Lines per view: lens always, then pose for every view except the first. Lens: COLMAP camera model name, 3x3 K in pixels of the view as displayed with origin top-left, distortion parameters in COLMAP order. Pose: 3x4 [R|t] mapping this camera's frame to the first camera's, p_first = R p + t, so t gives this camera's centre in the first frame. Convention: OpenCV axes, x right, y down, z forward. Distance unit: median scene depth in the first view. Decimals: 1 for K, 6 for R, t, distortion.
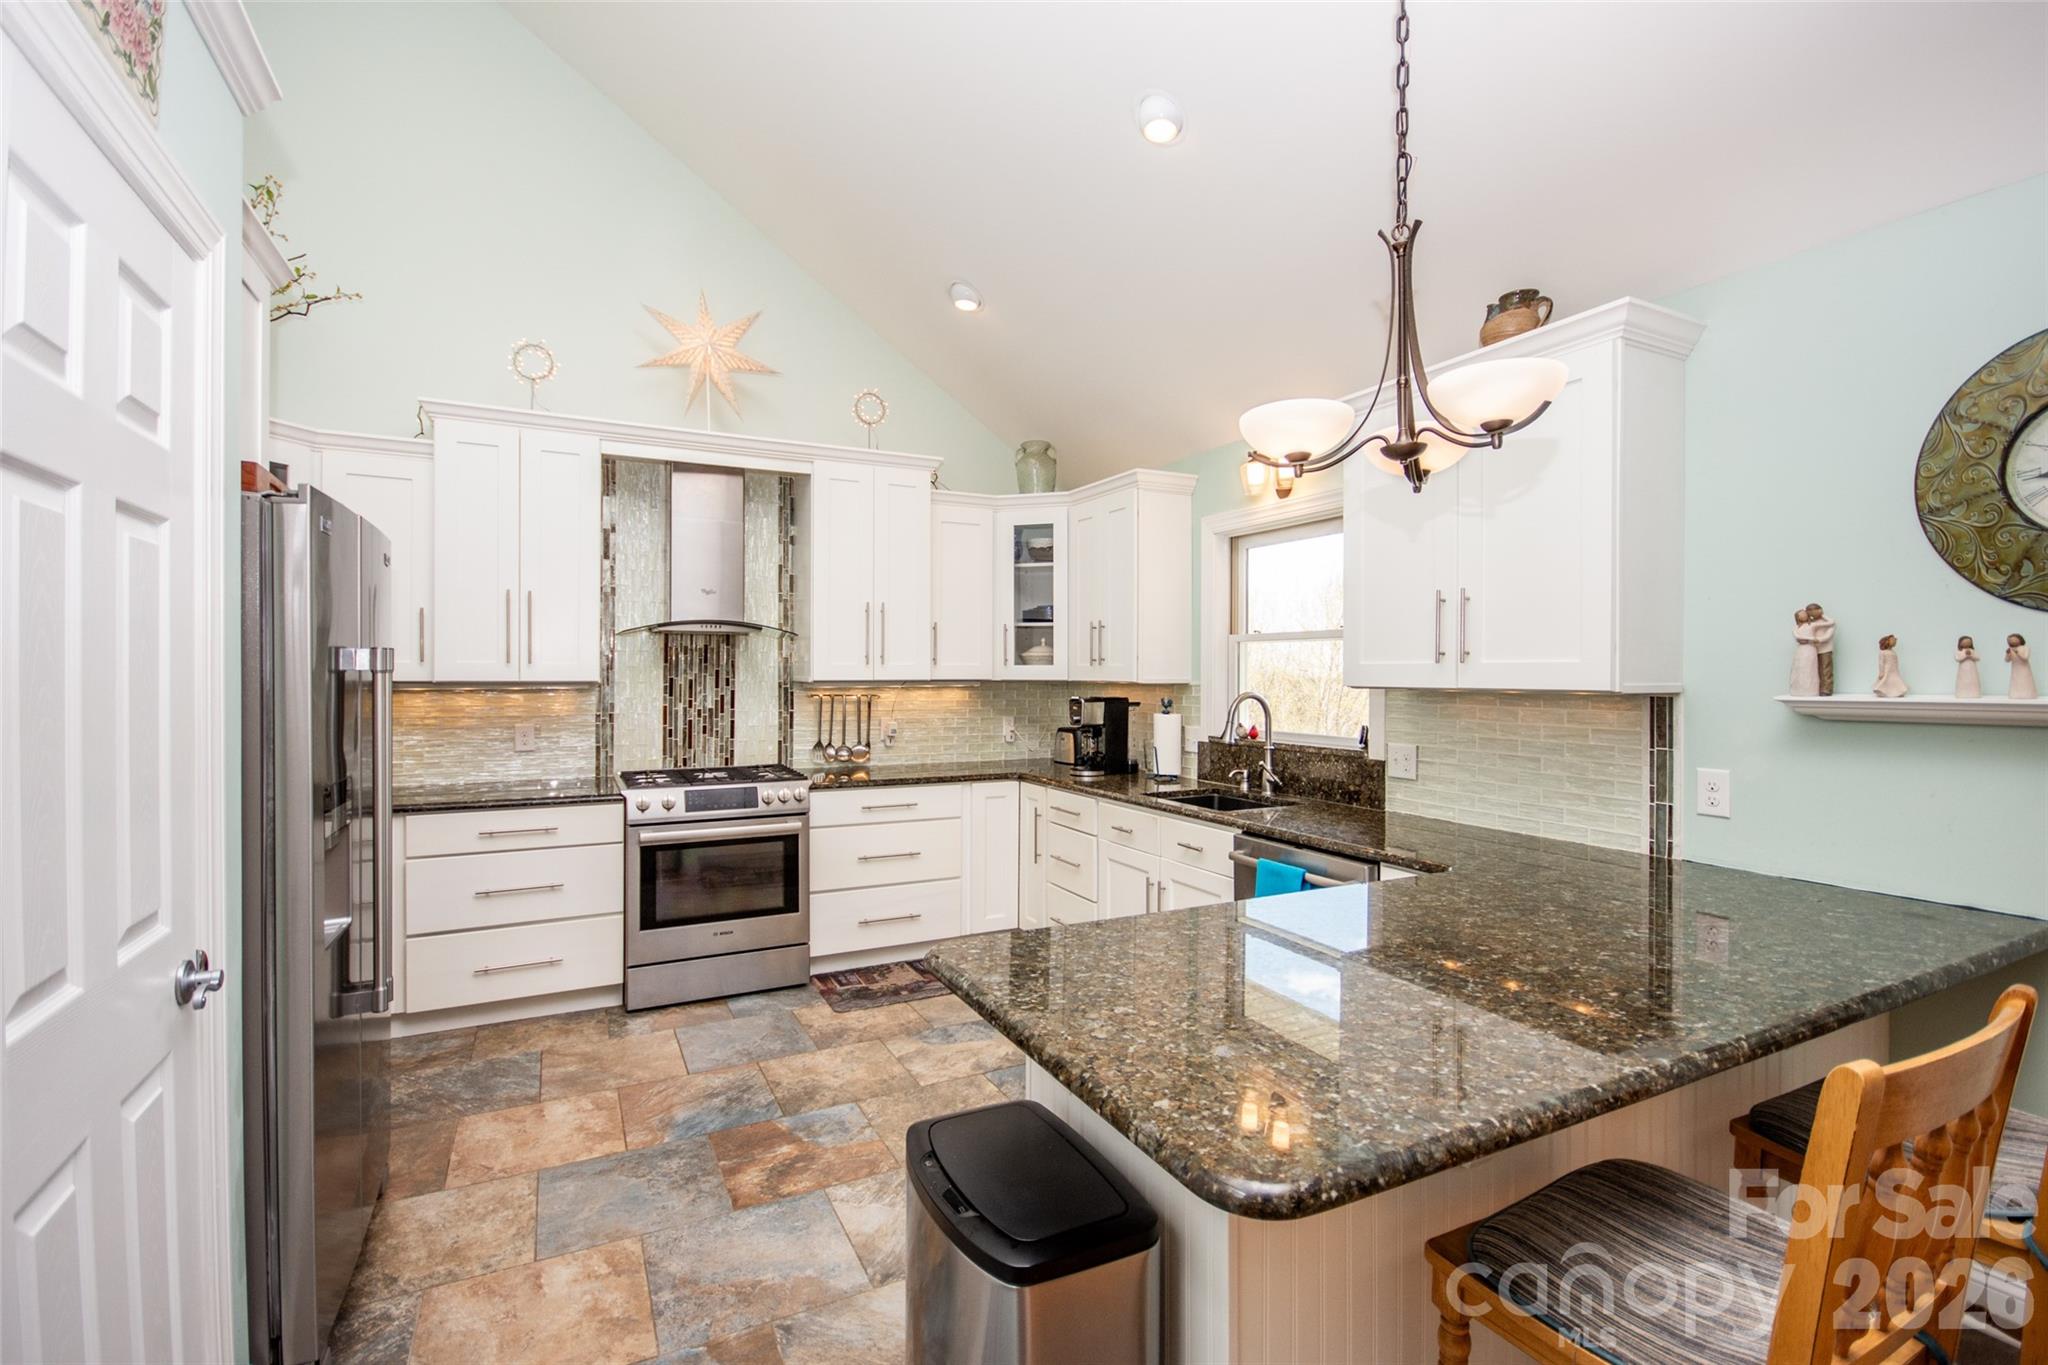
lens RADIAL K [[924.4, 0, 1020.2], [0, 924.4, 680.4], [0, 0, 1]] dist [-0.002147, -0.001689]
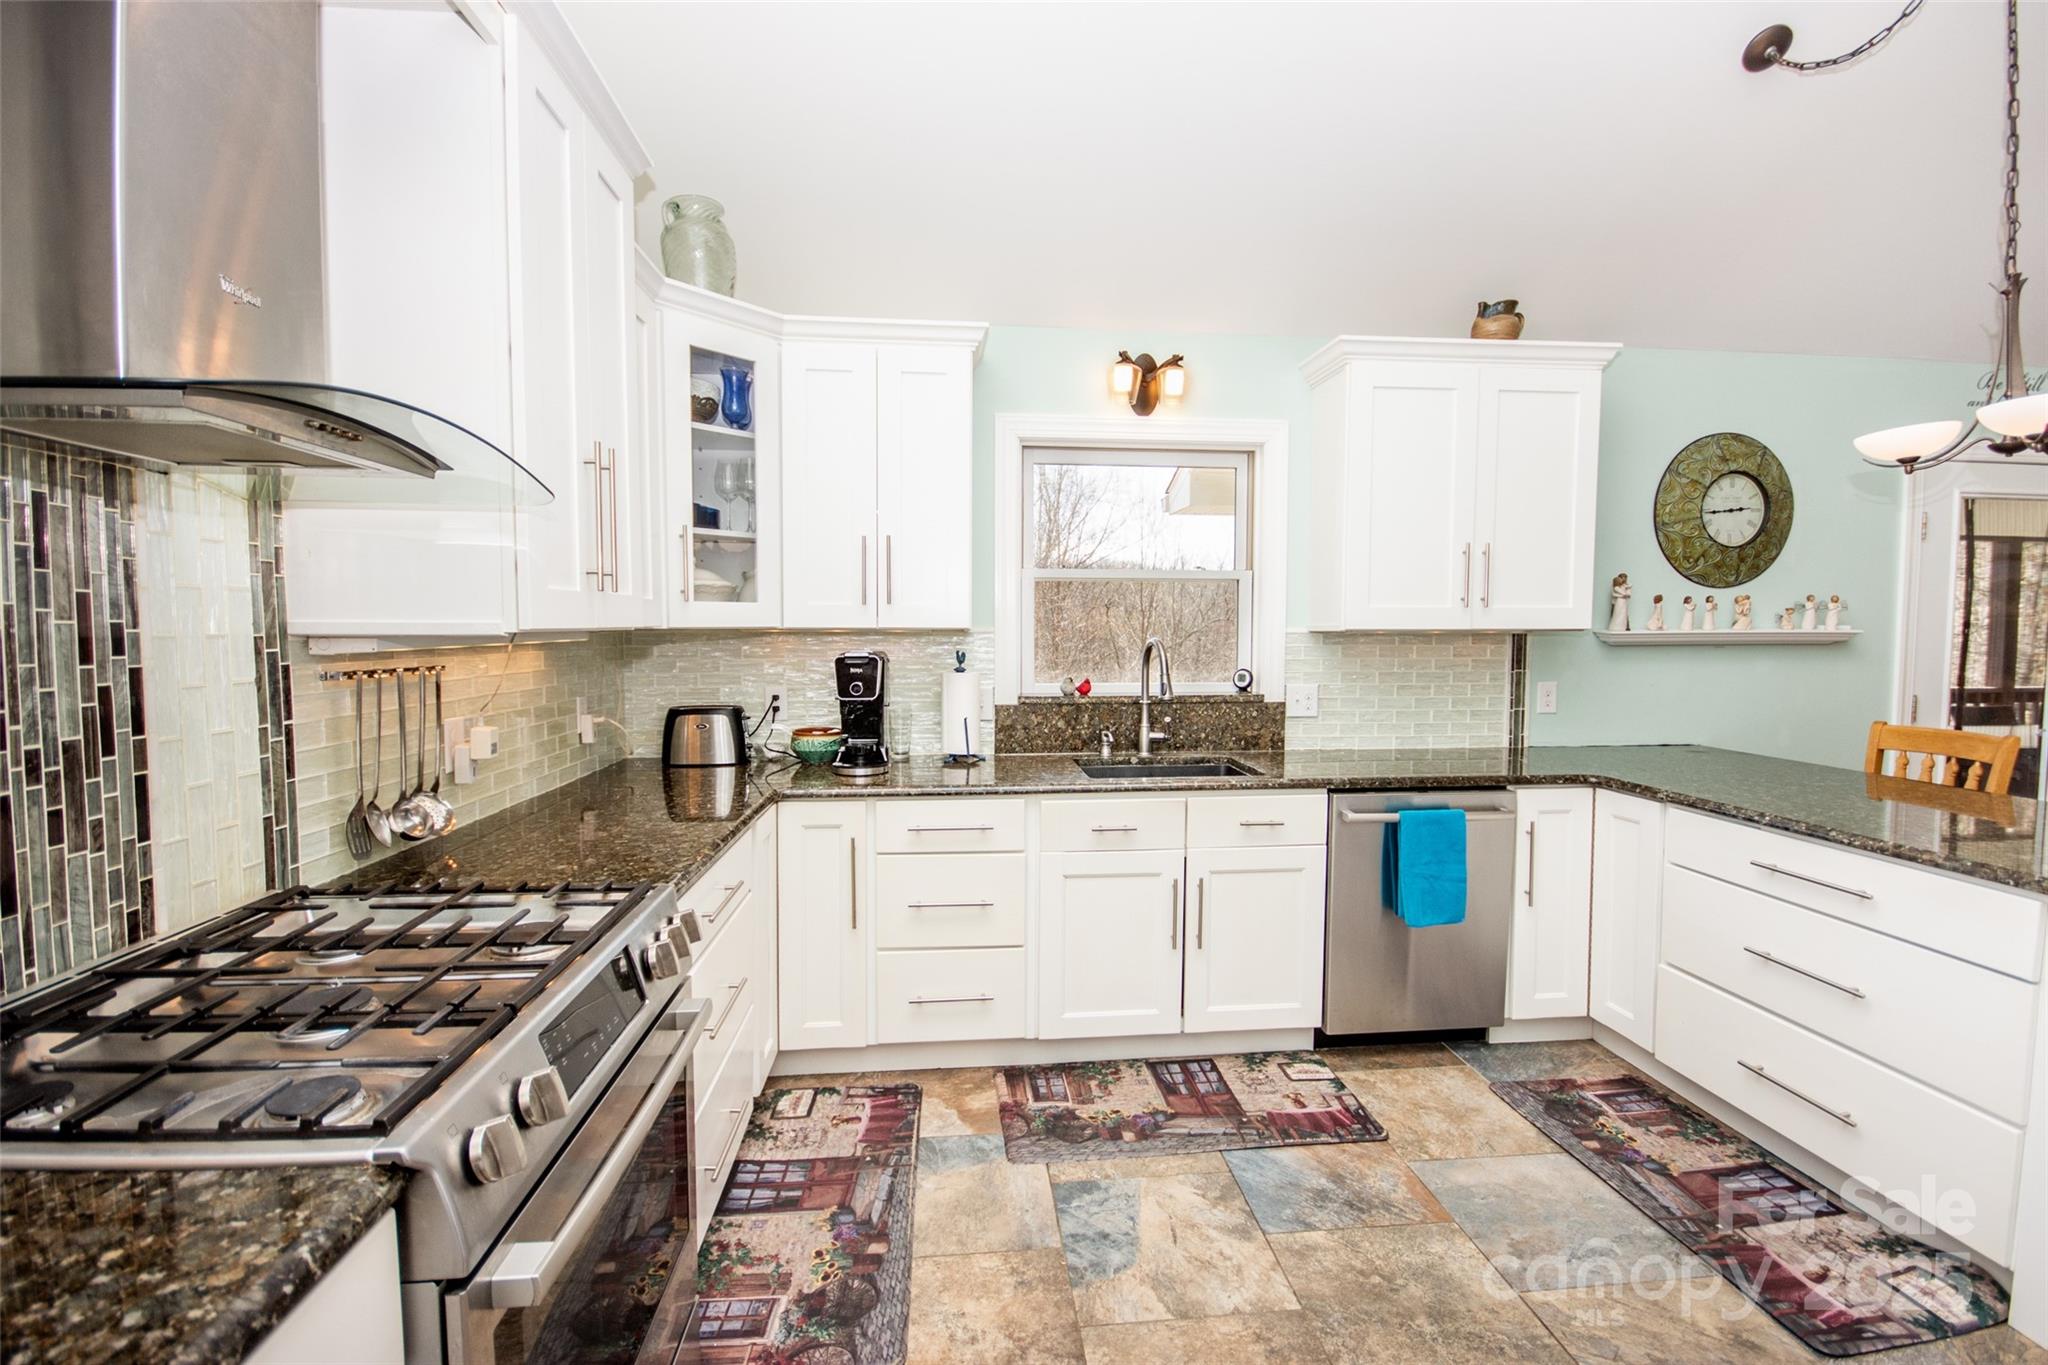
lens RADIAL K [[924.4, 0, 1027.5], [0, 924.4, 679.4], [0, 0, 1]] dist [-0.002147, -0.001689]
pose [[0.356184, -0.059486, 0.932520, -0.652847], [0.006751, 0.998109, 0.061091, -0.002417], [-0.934391, -0.015465, 0.355912, 0.894033]]
